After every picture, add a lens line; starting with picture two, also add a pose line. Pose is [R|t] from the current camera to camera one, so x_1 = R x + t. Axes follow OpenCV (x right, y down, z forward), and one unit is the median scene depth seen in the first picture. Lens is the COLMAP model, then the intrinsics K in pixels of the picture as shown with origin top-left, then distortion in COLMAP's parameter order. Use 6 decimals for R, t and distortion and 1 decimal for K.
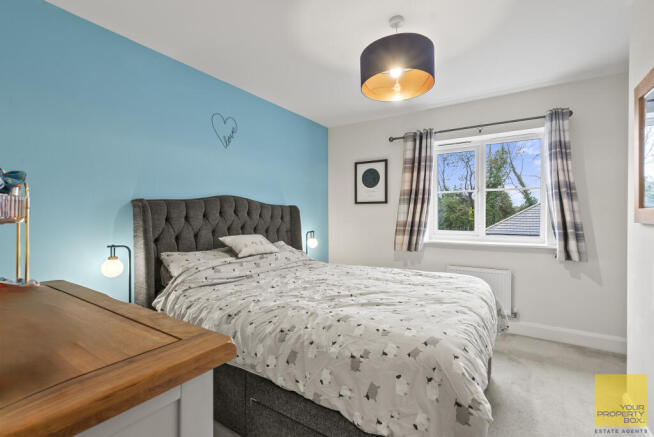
lens RADIAL K [[300.3, 0, 329.1], [0, 300.3, 218.6], [0, 0, 1]] dist [-0.004805, -0.000116]
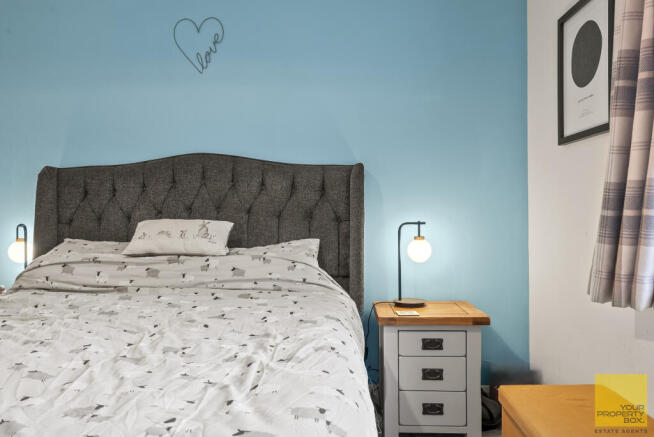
lens RADIAL K [[514.8, 0, 326.9], [0, 514.8, 218.2], [0, 0, 1]] dist [0.013981, 0.001891]
pose [[0.497218, 0.005341, -0.867609, 0.649604], [-0.001047, 0.999984, 0.005556, 0.042703], [0.867625, -0.001854, 0.497216, 0.703123]]
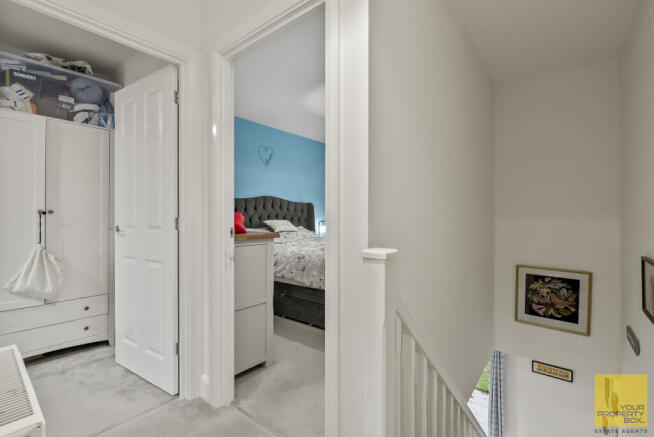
lens RADIAL K [[300.3, 0, 324.1], [0, 300.3, 219.1], [0, 0, 1]] dist [-0.004805, -0.000116]
pose [[0.994199, 0.000539, -0.107554, 0.133460], [-0.001453, 0.999963, -0.008424, 0.059014], [0.107546, 0.008531, 0.994164, -0.555478]]
